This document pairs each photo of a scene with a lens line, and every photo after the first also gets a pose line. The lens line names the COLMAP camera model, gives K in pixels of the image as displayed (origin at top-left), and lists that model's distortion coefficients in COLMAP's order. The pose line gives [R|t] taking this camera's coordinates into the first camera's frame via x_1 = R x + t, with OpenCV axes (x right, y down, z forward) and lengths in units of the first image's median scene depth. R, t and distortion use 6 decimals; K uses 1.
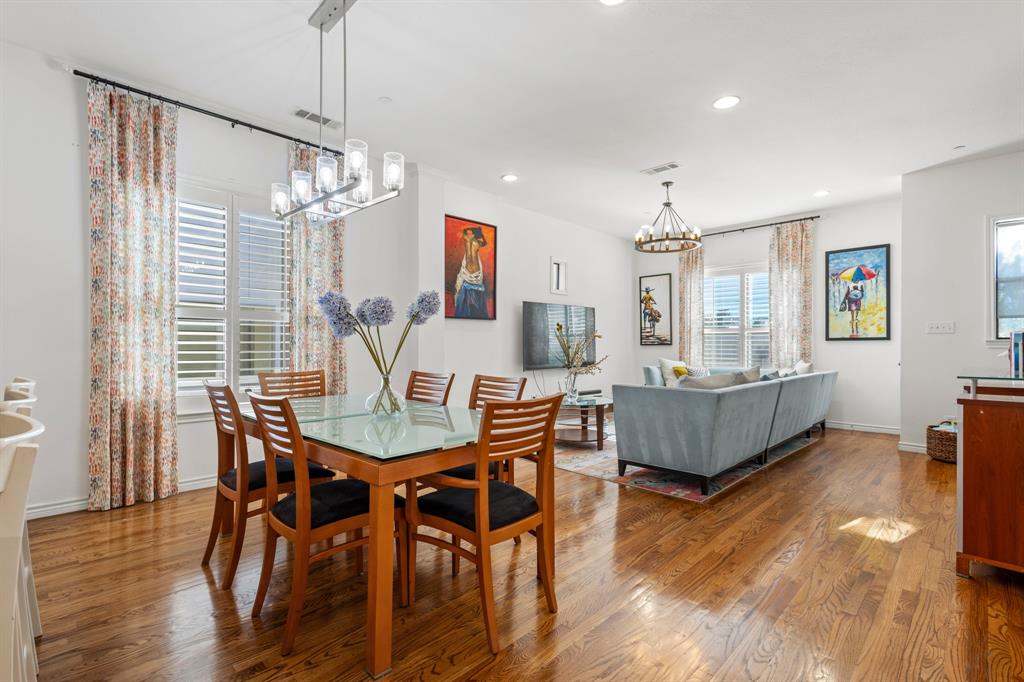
lens RADIAL K [[474.7, 0, 515.8], [0, 474.7, 346.8], [0, 0, 1]] dist [0.007865, -0.002116]
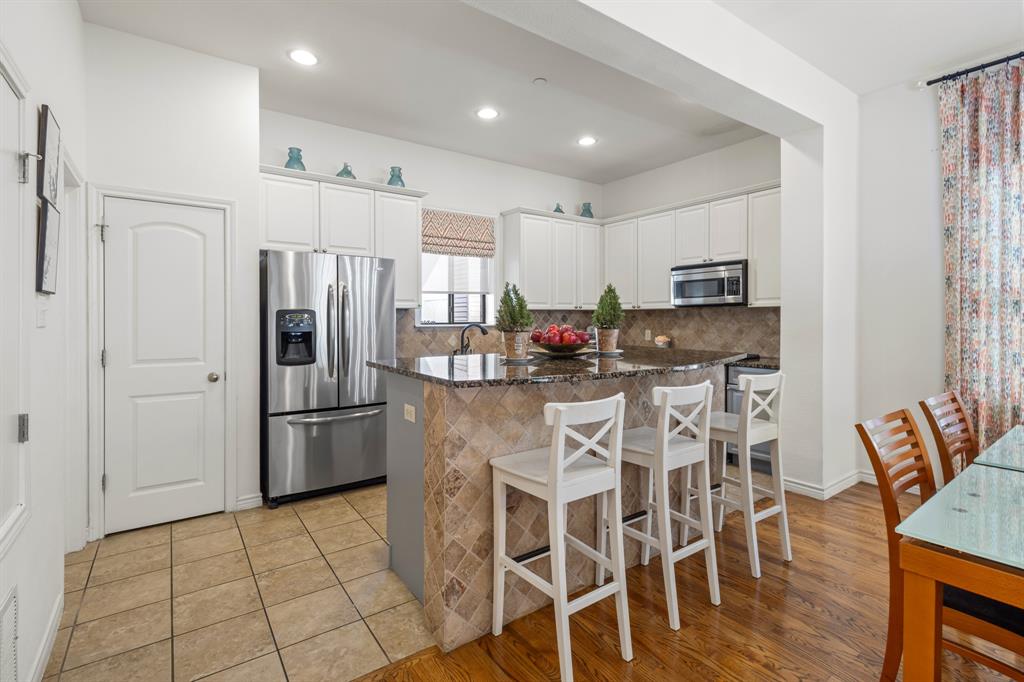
lens RADIAL K [[474.7, 0, 504.4], [0, 474.7, 320.1], [0, 0, 1]] dist [0.007865, -0.002116]
pose [[-0.184321, -0.002237, -0.982863, 0.279286], [0.001921, 0.999995, -0.002636, -0.046184], [0.982864, -0.002374, -0.184316, 0.255752]]
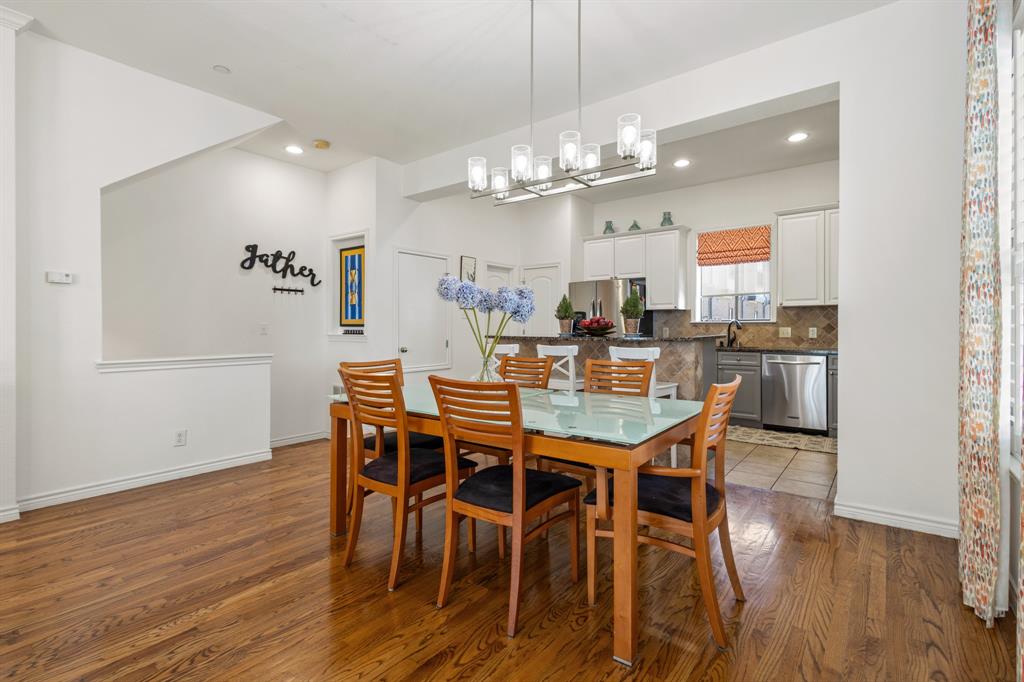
lens RADIAL K [[474.7, 0, 518.8], [0, 474.7, 332.0], [0, 0, 1]] dist [0.007865, -0.002116]
pose [[-0.992827, -0.001773, -0.119549, -0.152562], [-0.003265, 0.999919, 0.012281, -0.013131], [0.119518, 0.012583, -0.992752, 1.580519]]
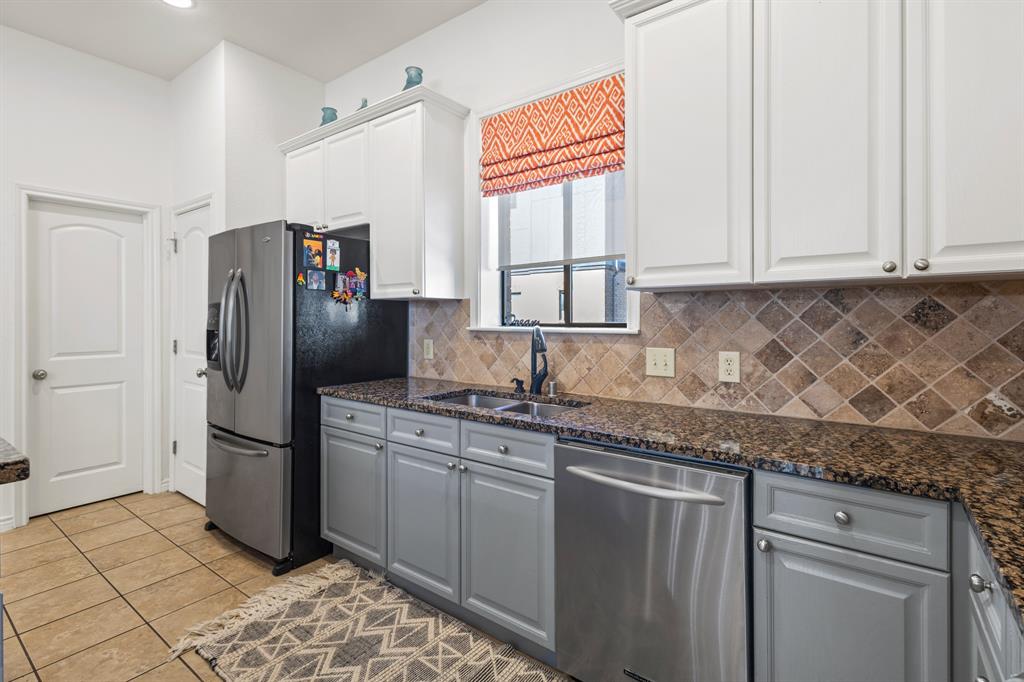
lens RADIAL K [[474.7, 0, 527.8], [0, 474.7, 319.9], [0, 0, 1]] dist [0.007865, -0.002116]
pose [[-0.988915, -0.005418, -0.148382, -1.066883], [-0.006043, 0.999975, 0.003758, -0.050840], [0.148357, 0.004612, -0.988923, 0.558937]]
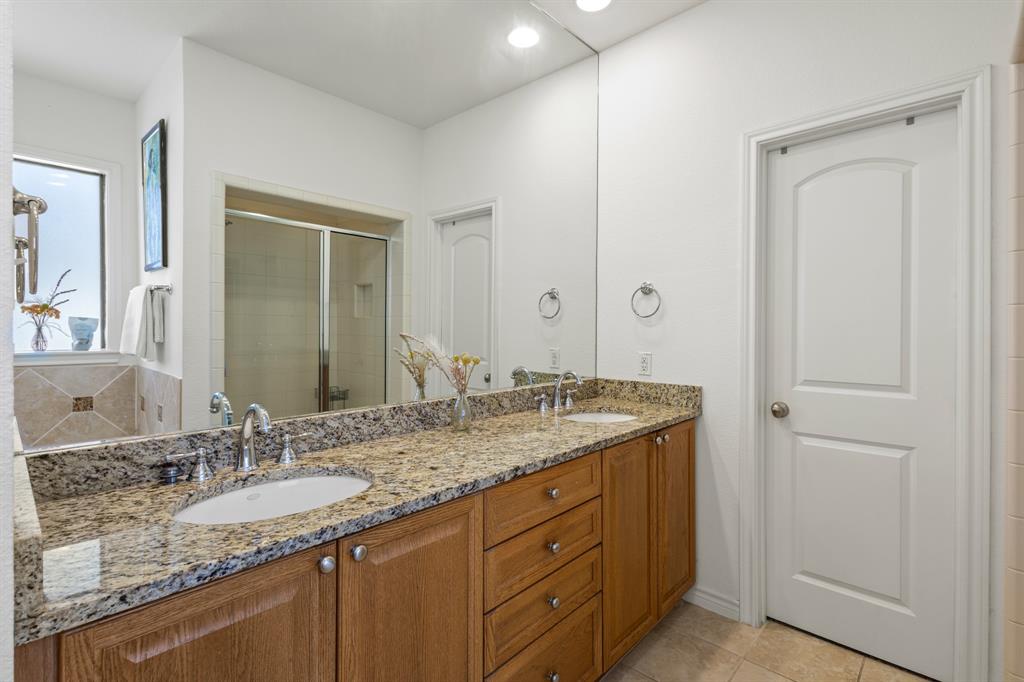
lens RADIAL K [[474.7, 0, 508.5], [0, 474.7, 332.7], [0, 0, 1]] dist [0.007865, -0.002116]
pose [[-0.015922, -0.006743, 0.999851, -0.872122], [0.002647, 0.999973, 0.006786, -0.039670], [-0.999870, 0.002754, -0.015903, -0.144204]]
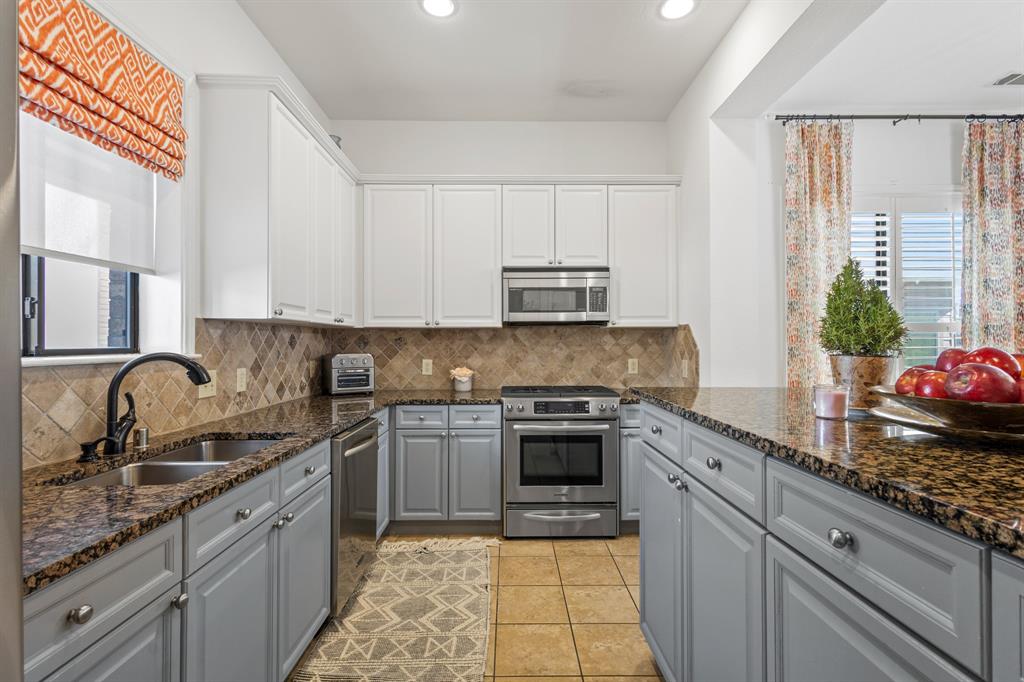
lens RADIAL K [[474.7, 0, 511.3], [0, 474.7, 341.9], [0, 0, 1]] dist [0.007865, -0.002116]
pose [[0.706523, -0.012149, -0.707586, -0.553214], [0.007440, 0.999925, -0.009740, -0.042986], [0.707651, 0.001617, 0.706560, -0.211656]]
